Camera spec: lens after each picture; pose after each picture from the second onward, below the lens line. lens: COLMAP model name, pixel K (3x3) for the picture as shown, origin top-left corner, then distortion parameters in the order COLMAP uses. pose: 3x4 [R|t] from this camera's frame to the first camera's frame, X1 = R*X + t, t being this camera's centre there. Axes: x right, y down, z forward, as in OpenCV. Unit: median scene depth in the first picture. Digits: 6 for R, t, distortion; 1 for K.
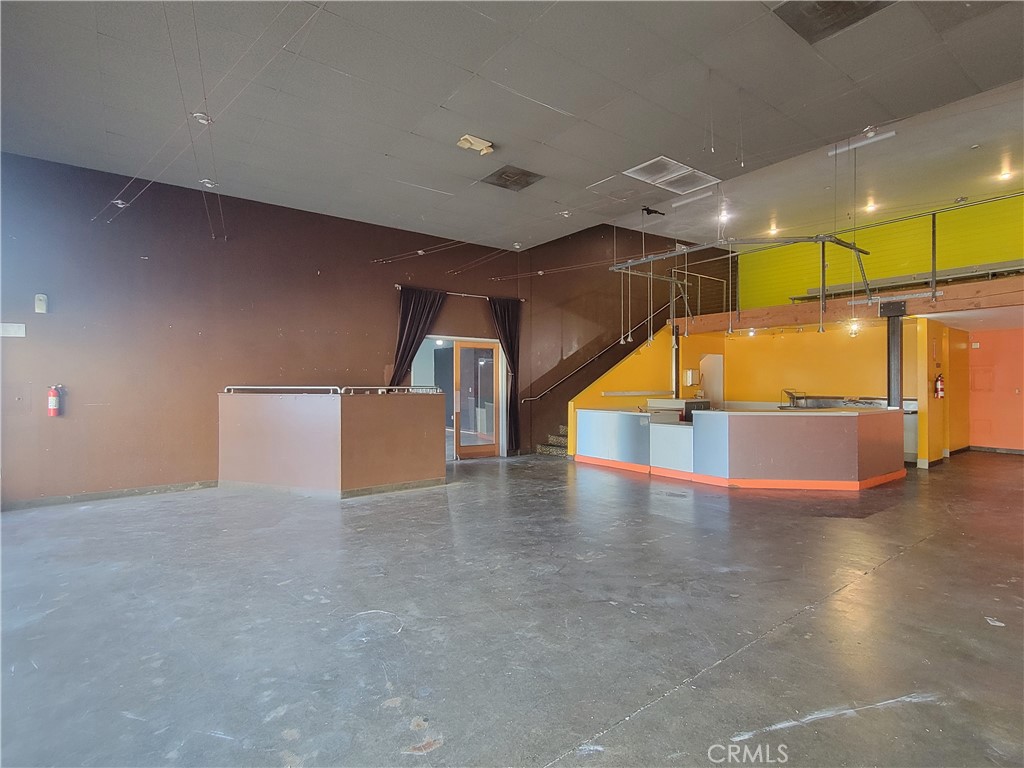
lens RADIAL K [[506.5, 0, 513.8], [0, 506.5, 381.7], [0, 0, 1]] dist [-0.003652, -0.002824]
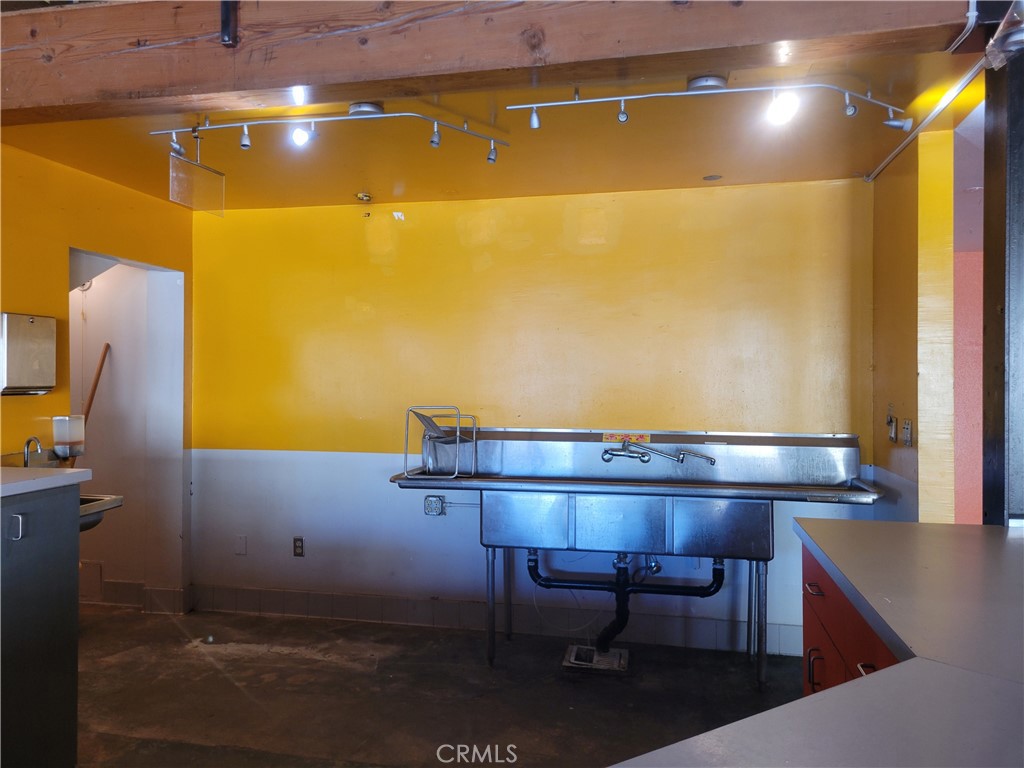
lens RADIAL K [[777.1, 0, 511.3], [0, 777.1, 383.6], [0, 0, 1]] dist [0.041322, -0.007171]
pose [[0.753579, -0.000640, 0.657357, 0.306977], [-0.004306, 0.999973, 0.005911, 0.001448], [-0.657343, -0.007285, 0.753556, 0.655093]]
